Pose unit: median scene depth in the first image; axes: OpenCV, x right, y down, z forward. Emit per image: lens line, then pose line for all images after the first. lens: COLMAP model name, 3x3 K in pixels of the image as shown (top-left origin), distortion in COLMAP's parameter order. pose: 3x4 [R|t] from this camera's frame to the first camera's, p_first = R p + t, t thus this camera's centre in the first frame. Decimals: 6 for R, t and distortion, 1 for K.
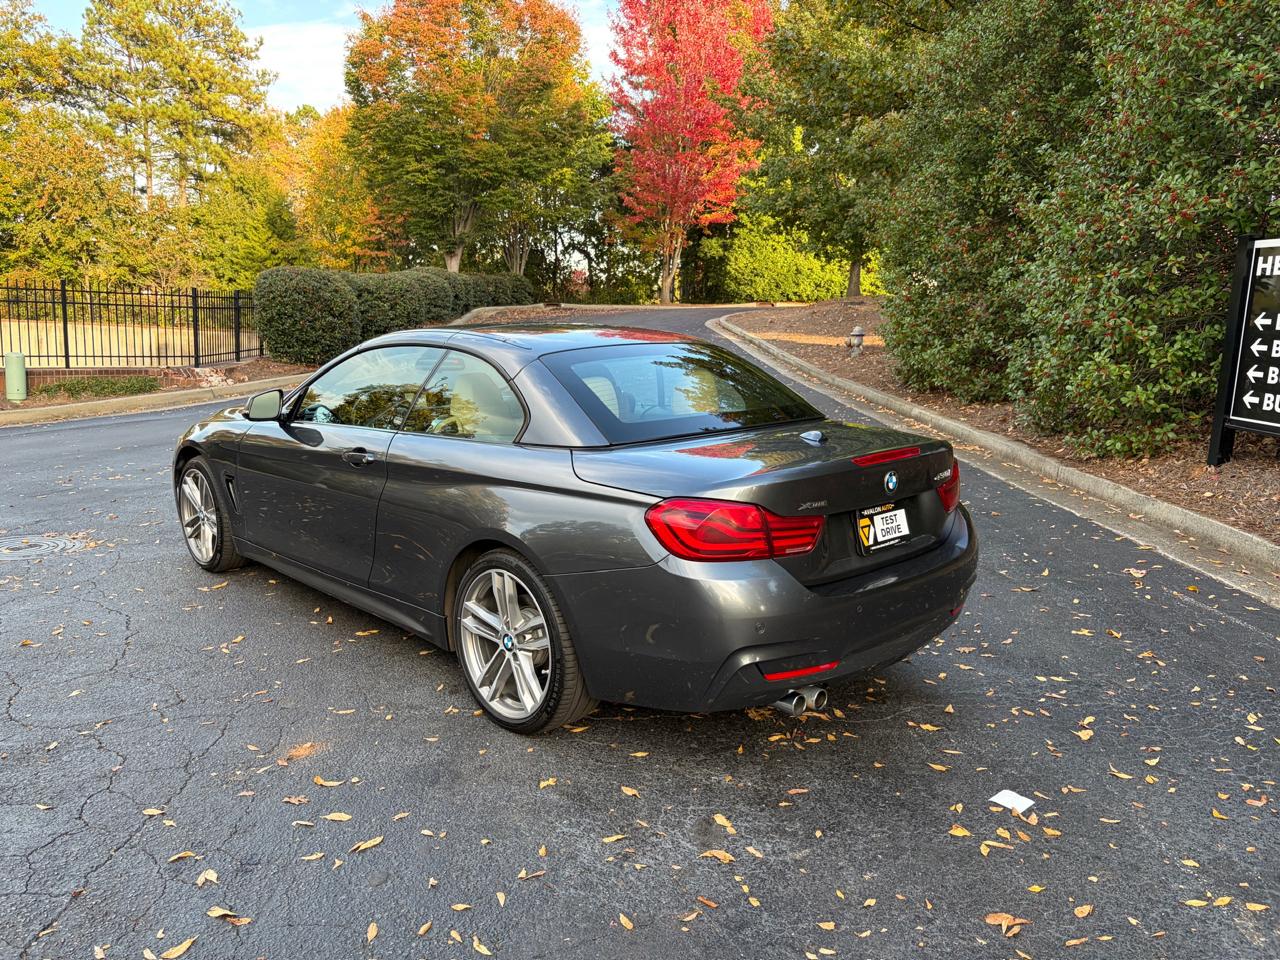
lens RADIAL K [[965.8, 0, 641.0], [0, 965.8, 495.9], [0, 0, 1]] dist [0.038574, -0.035665]
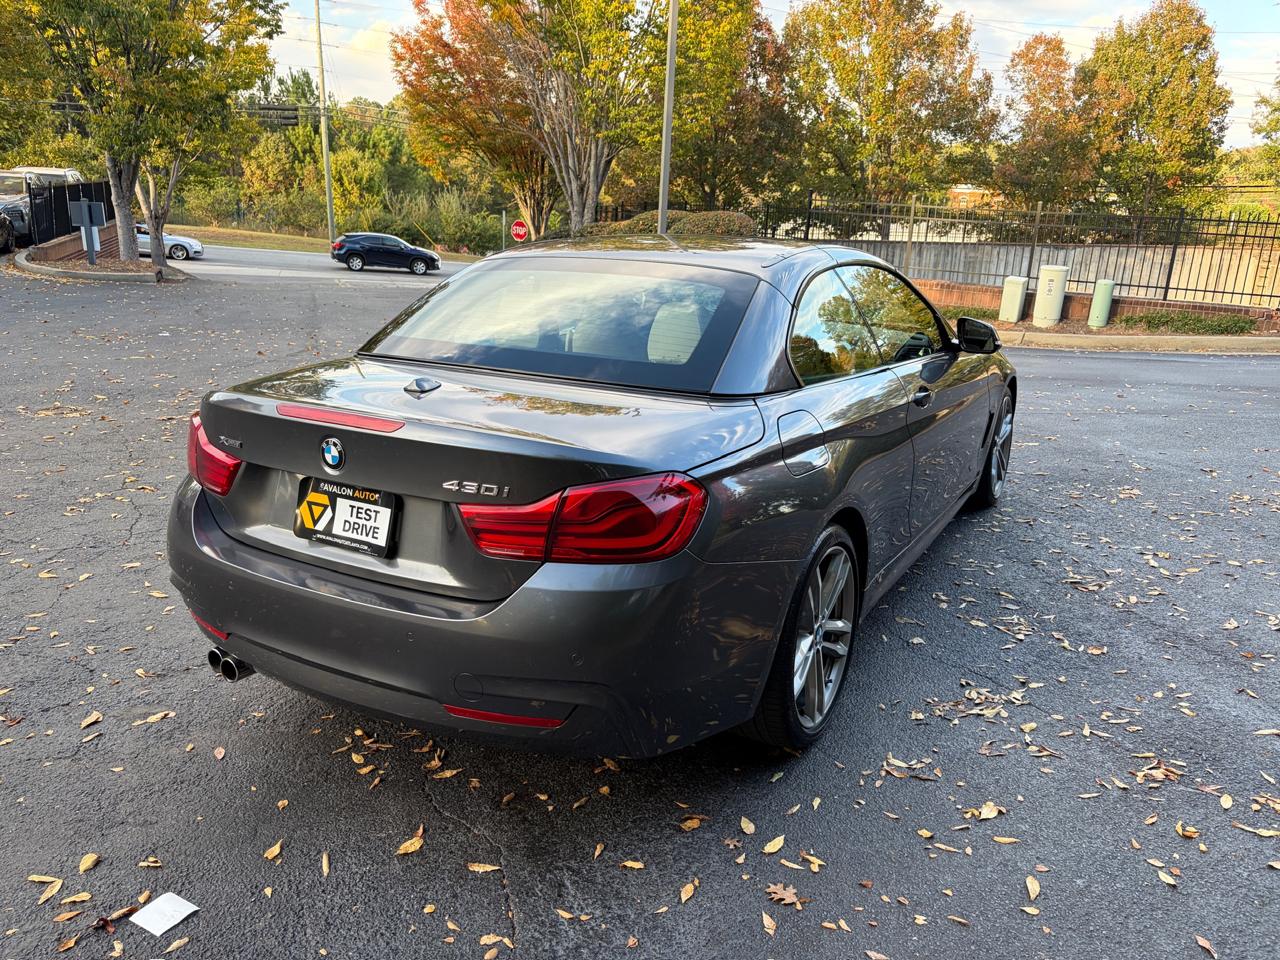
lens RADIAL K [[971.6, 0, 642.3], [0, 971.6, 499.7], [0, 0, 1]] dist [0.049515, -0.051635]
pose [[0.284821, 0.267576, -0.920478, 0.090173], [-0.209801, 0.954371, 0.212510, -0.016606], [0.935340, 0.132590, 0.327962, 0.090192]]
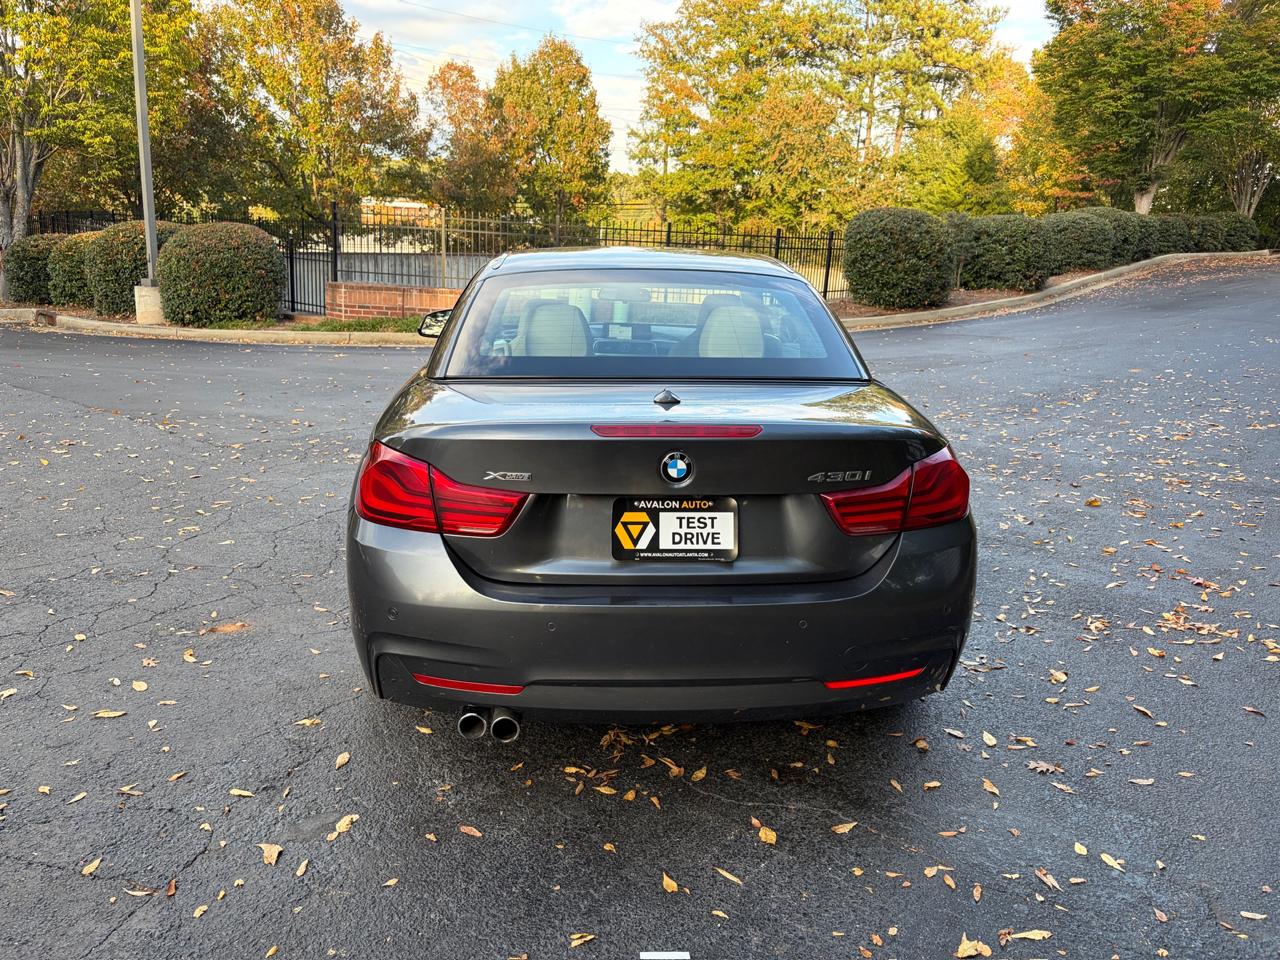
lens RADIAL K [[973.4, 0, 640.0], [0, 973.4, 480.0], [0, 0, 1]] dist [0.045167, -0.047652]
pose [[0.760005, 0.161091, -0.629636, 0.062703], [-0.139496, 0.986649, 0.084052, -0.005616], [0.634770, 0.023952, 0.772330, 0.040381]]
